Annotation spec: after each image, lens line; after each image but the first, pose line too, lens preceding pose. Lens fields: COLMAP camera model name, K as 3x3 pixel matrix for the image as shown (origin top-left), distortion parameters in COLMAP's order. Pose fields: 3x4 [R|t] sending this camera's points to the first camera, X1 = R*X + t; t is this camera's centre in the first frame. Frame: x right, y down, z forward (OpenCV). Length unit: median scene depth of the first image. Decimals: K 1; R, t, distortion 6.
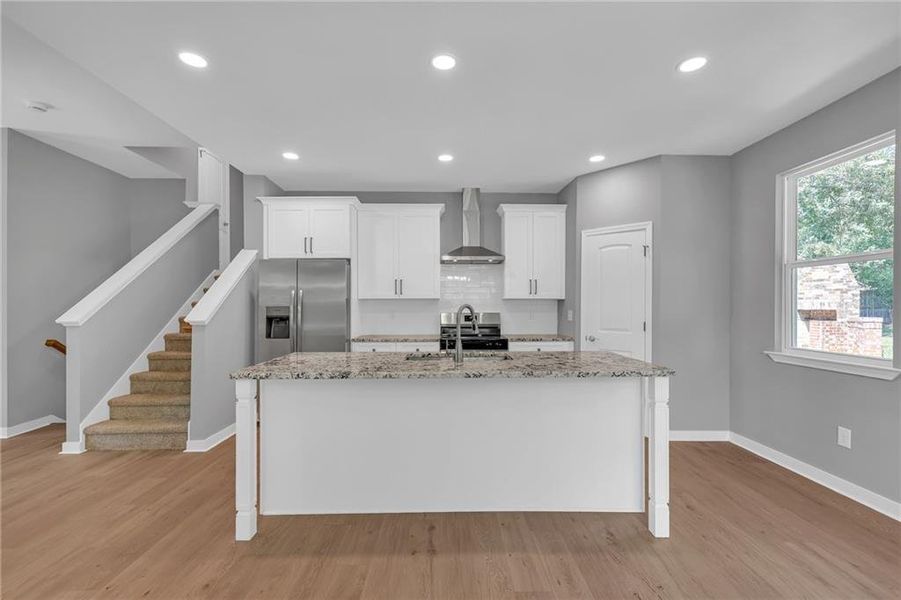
lens RADIAL K [[398.6, 0, 451.3], [0, 398.6, 307.1], [0, 0, 1]] dist [0.004983, 0.000354]
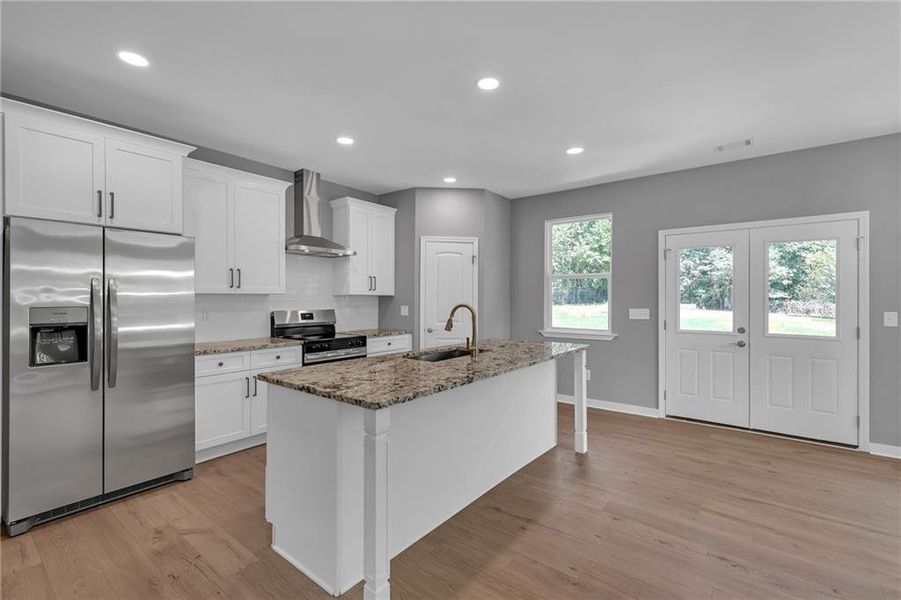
lens RADIAL K [[400.4, 0, 454.3], [0, 400.4, 297.6], [0, 0, 1]] dist [0.004368, 0.000266]
pose [[0.628195, 0.002537, 0.778051, -0.520954], [0.000914, 0.999992, -0.003999, -0.011382], [-0.778055, 0.003223, 0.628188, 0.213760]]
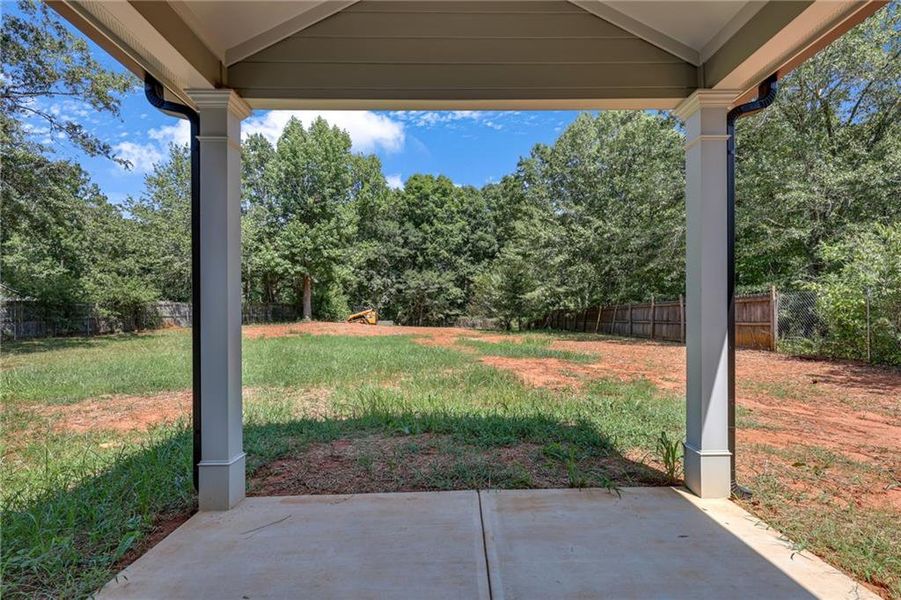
lens RADIAL K [[400.4, 0, 454.3], [0, 400.4, 297.6], [0, 0, 1]] dist [0.004368, 0.000266]
pose [[-0.006649, 0.046807, 0.998882, 0.826529], [0.013965, 0.998811, -0.046711, 0.021306], [-0.999880, 0.013639, -0.007295, 0.307341]]
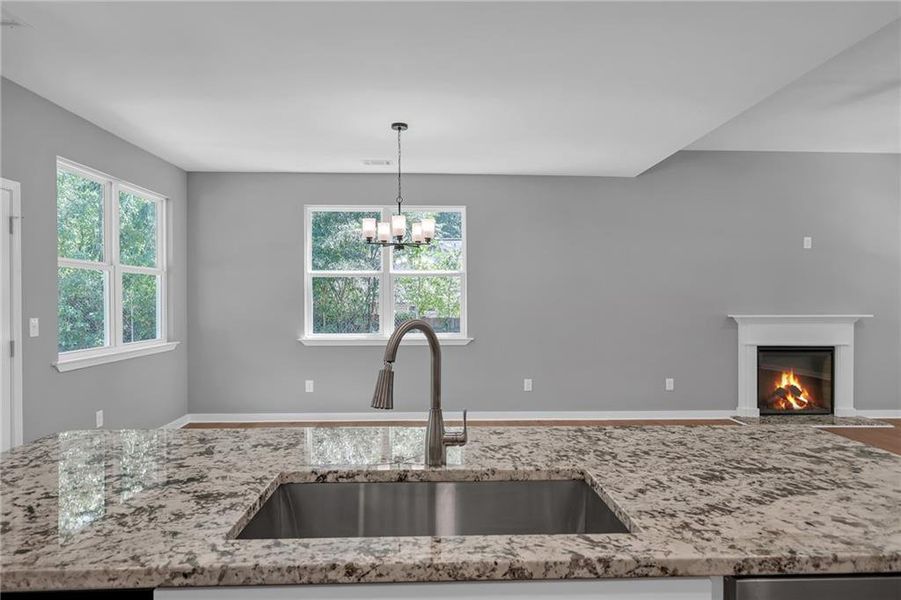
lens RADIAL K [[559.9, 0, 450.5], [0, 559.9, 300.0], [0, 0, 1]] dist [0.002490, 0.000254]
pose [[-0.999930, 0.003626, -0.011231, 0.001112], [0.003549, 0.999970, 0.006862, -0.017075], [0.011256, 0.006822, -0.999913, 0.932335]]
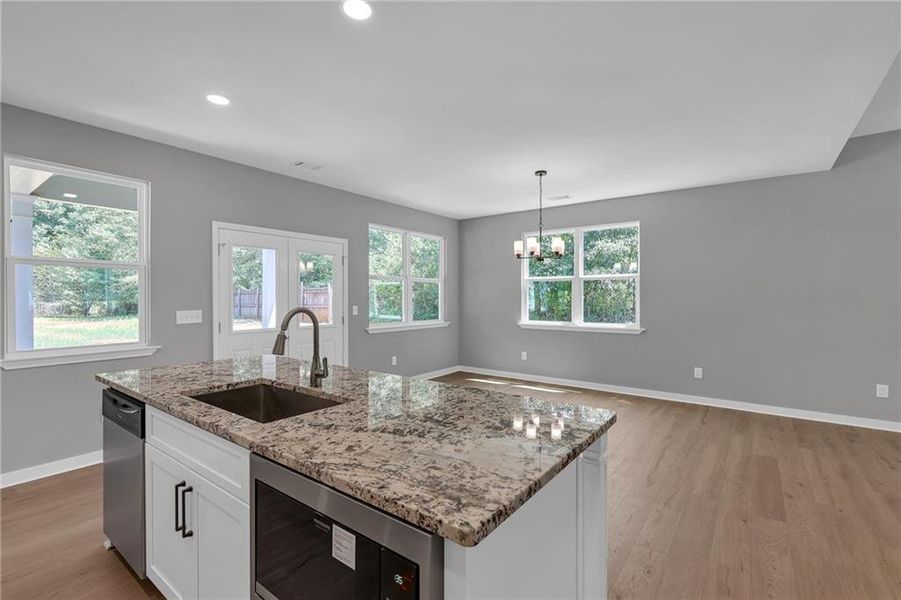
lens RADIAL K [[400.4, 0, 454.3], [0, 400.4, 297.6], [0, 0, 1]] dist [0.004368, 0.000266]
pose [[-0.791444, 0.000832, 0.611242, -0.377060], [0.004539, 0.999980, 0.004516, -0.015031], [-0.611225, 0.006348, -0.791431, 0.853879]]
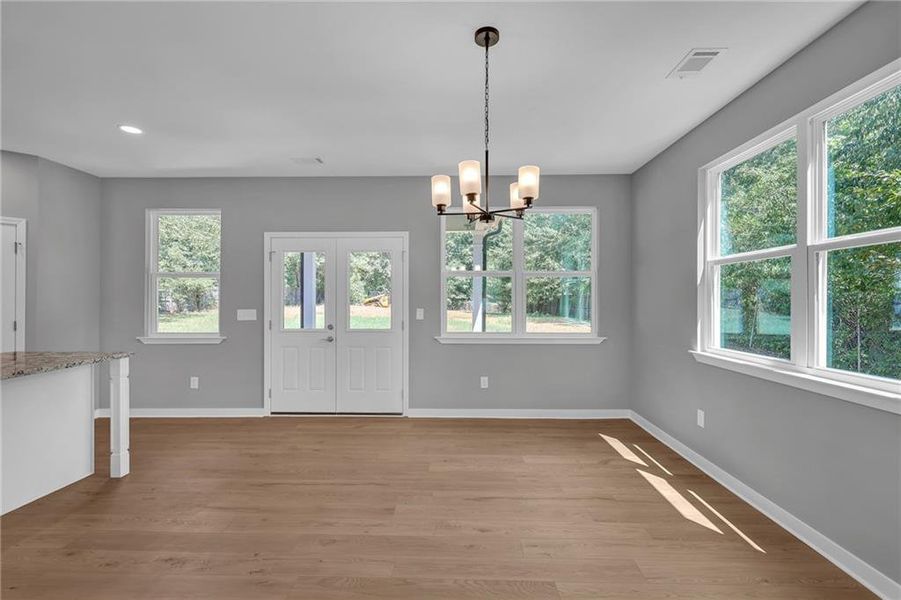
lens RADIAL K [[400.4, 0, 454.3], [0, 400.4, 297.6], [0, 0, 1]] dist [0.004368, 0.000266]
pose [[0.039410, 0.005060, 0.999210, -0.412919], [0.004607, 0.999976, -0.005246, -0.008975], [-0.999213, 0.004810, 0.039385, -0.091867]]
